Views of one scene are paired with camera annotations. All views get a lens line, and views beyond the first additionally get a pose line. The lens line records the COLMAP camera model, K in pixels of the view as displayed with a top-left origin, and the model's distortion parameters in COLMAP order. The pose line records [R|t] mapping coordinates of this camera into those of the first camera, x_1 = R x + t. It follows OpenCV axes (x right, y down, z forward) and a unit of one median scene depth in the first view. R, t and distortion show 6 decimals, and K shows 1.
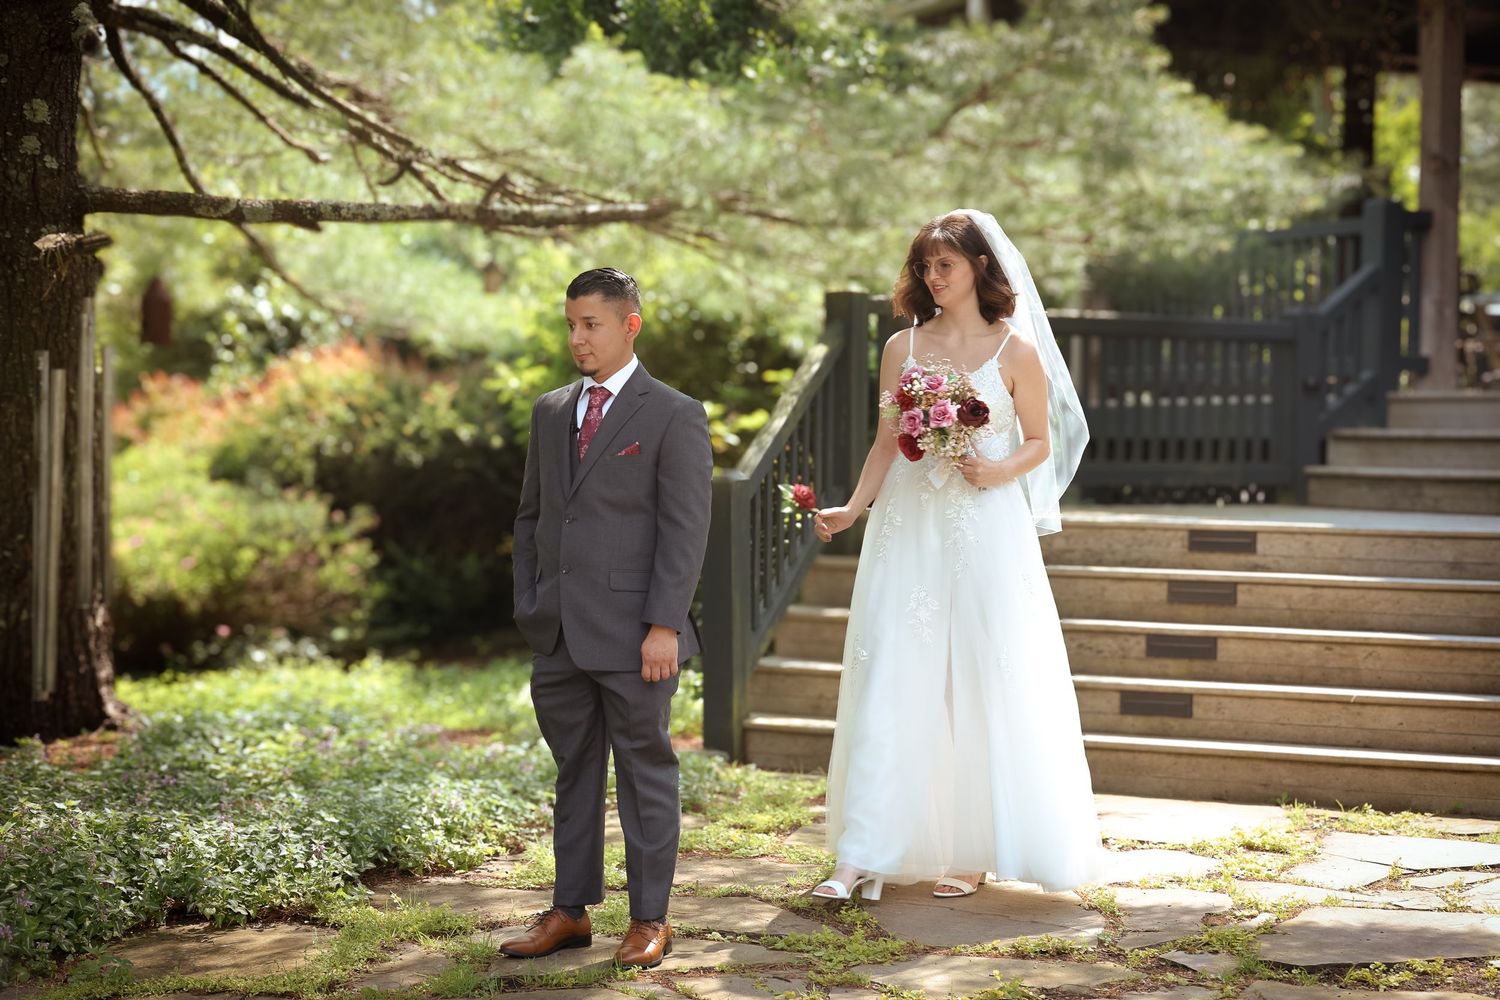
lens RADIAL K [[2508.2, 0, 756.4], [0, 2508.2, 494.1], [0, 0, 1]] dist [0.046704, 0.000000]
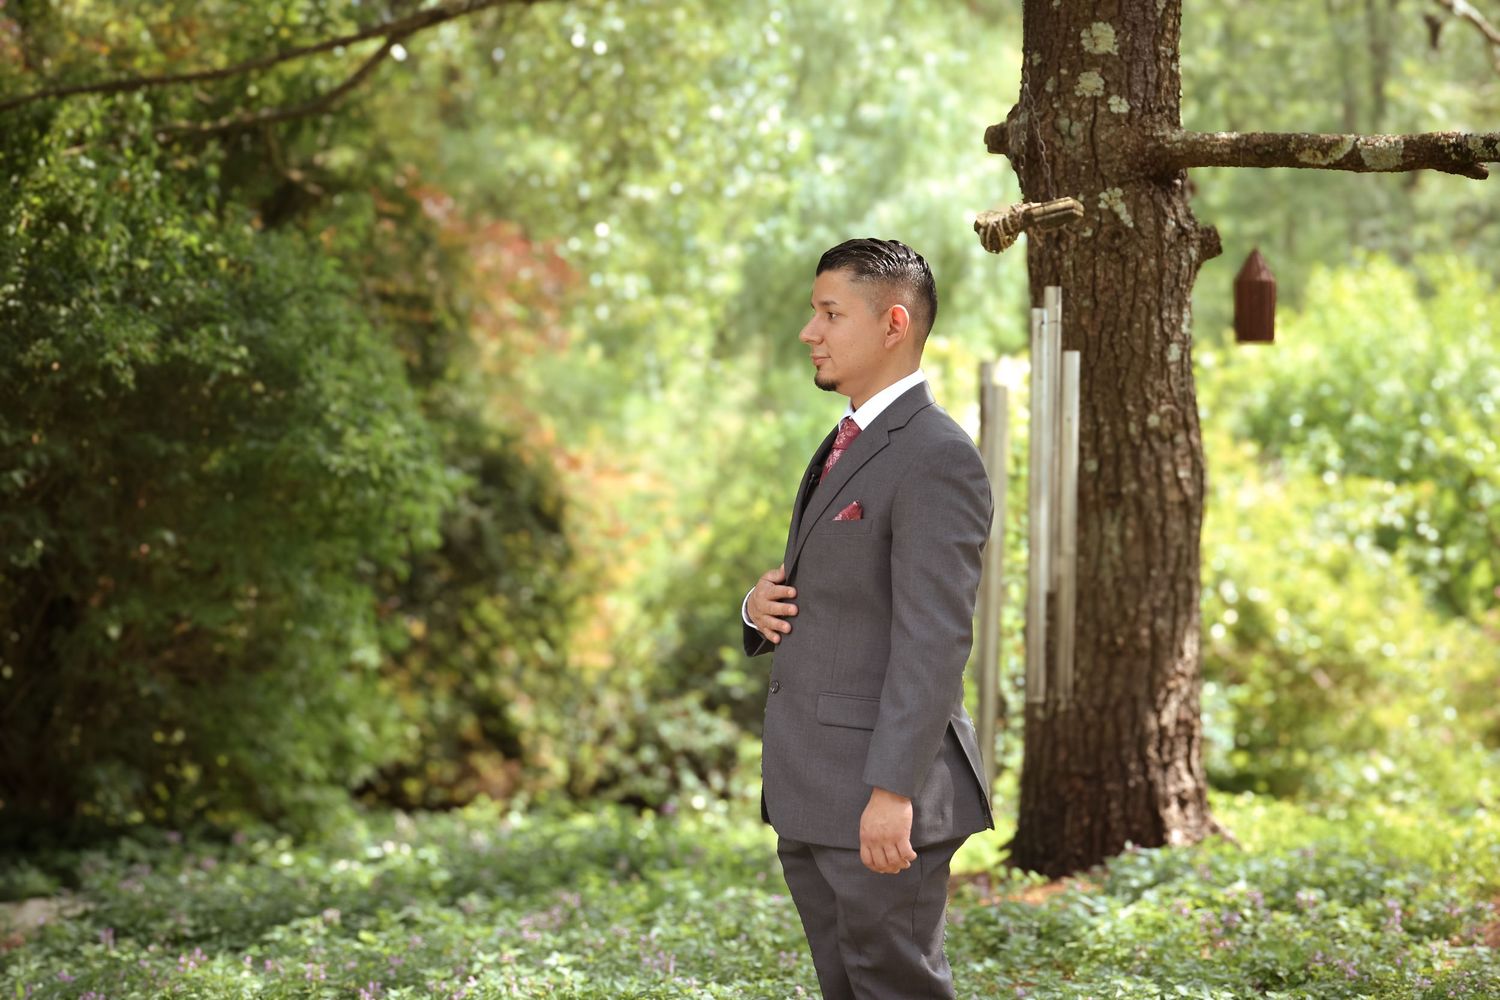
lens RADIAL K [[3157.5, 0, 749.6], [0, 3157.5, 510.9], [0, 0, 1]] dist [-0.028808, 0.000000]
pose [[0.667718, 0.025961, -0.743961, 0.393298], [-0.030659, 0.999503, 0.007361, -0.015766], [0.743783, 0.017894, 0.668182, 0.325857]]
